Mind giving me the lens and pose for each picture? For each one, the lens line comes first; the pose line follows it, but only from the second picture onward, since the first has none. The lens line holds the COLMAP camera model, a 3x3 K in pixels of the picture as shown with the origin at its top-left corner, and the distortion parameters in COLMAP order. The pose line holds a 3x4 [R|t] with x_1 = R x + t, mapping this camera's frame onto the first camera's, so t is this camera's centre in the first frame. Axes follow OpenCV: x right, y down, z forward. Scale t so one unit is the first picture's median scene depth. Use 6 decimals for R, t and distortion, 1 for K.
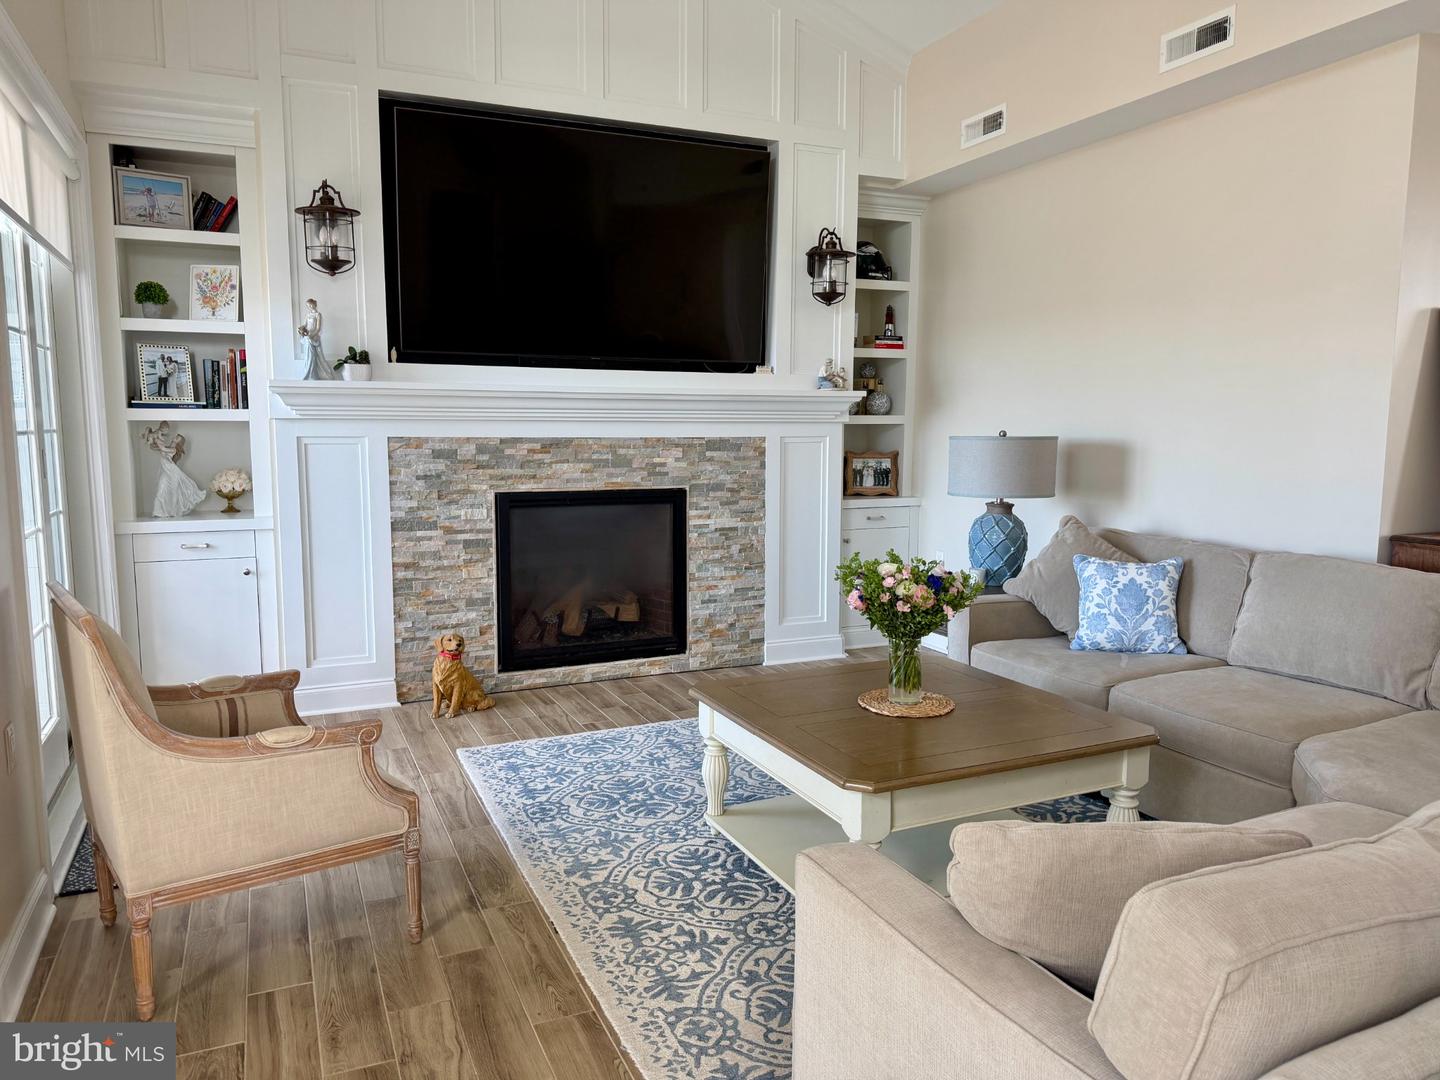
lens RADIAL K [[995.3, 0, 708.5], [0, 995.3, 539.4], [0, 0, 1]] dist [0.137528, -0.223393]
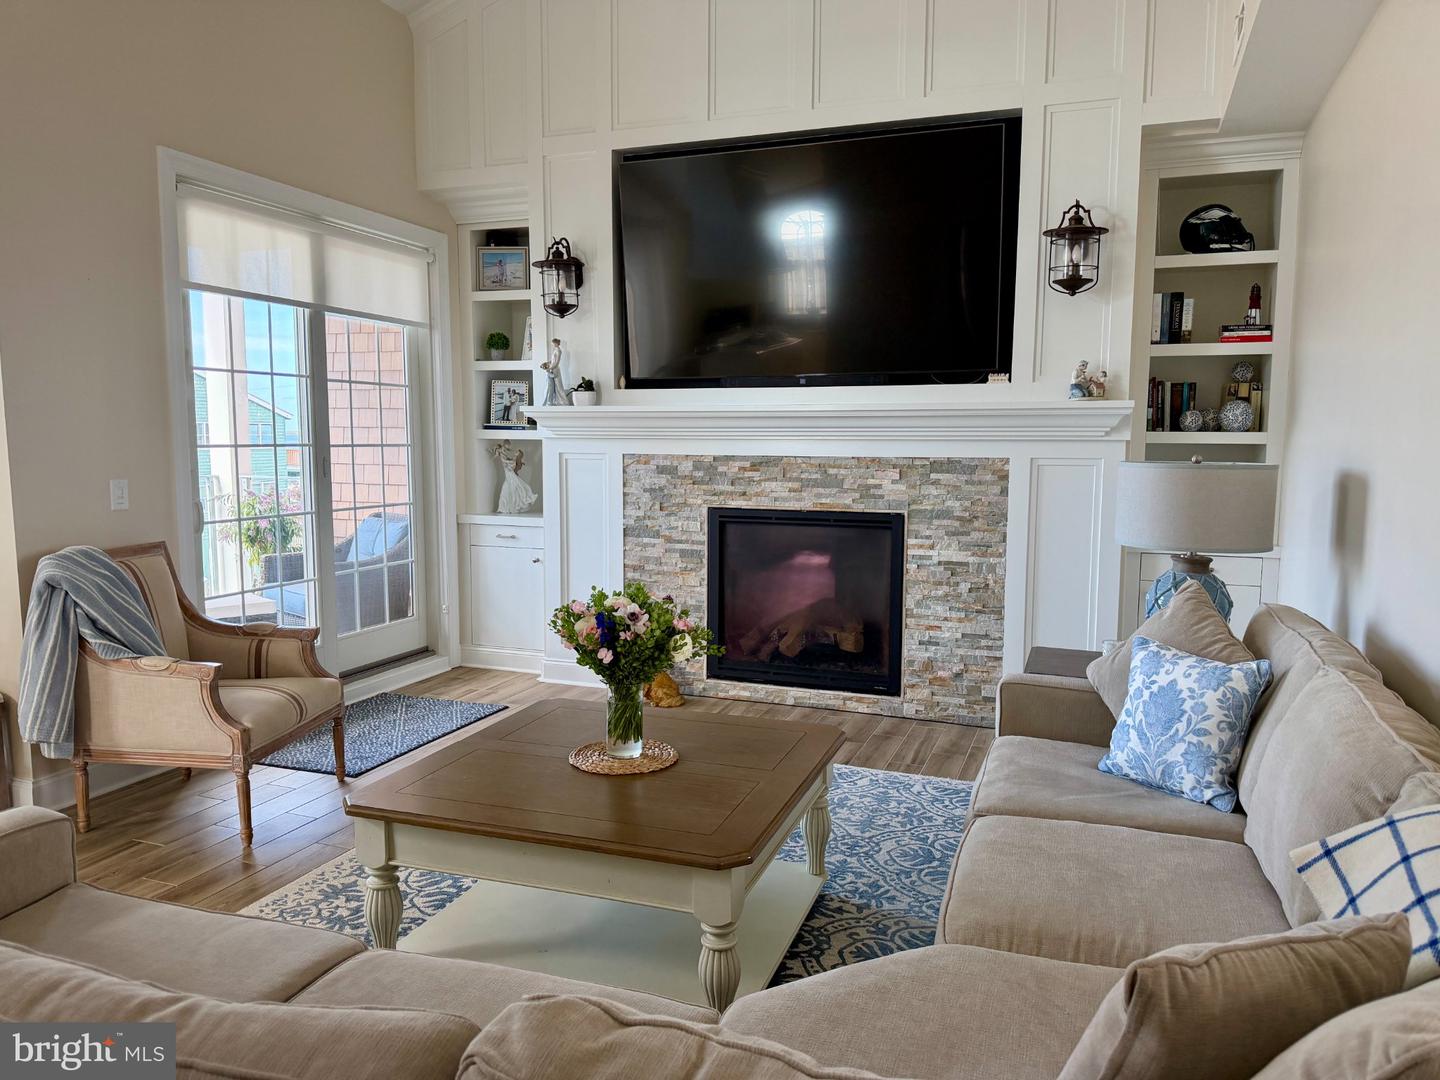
lens RADIAL K [[995.3, 0, 708.5], [0, 995.3, 539.4], [0, 0, 1]] dist [0.137528, -0.223393]
pose [[0.718367, 0.072998, -0.691824, 0.502902], [-0.085321, 0.996217, 0.016522, -0.029405], [0.690413, 0.047158, 0.721877, 0.236653]]
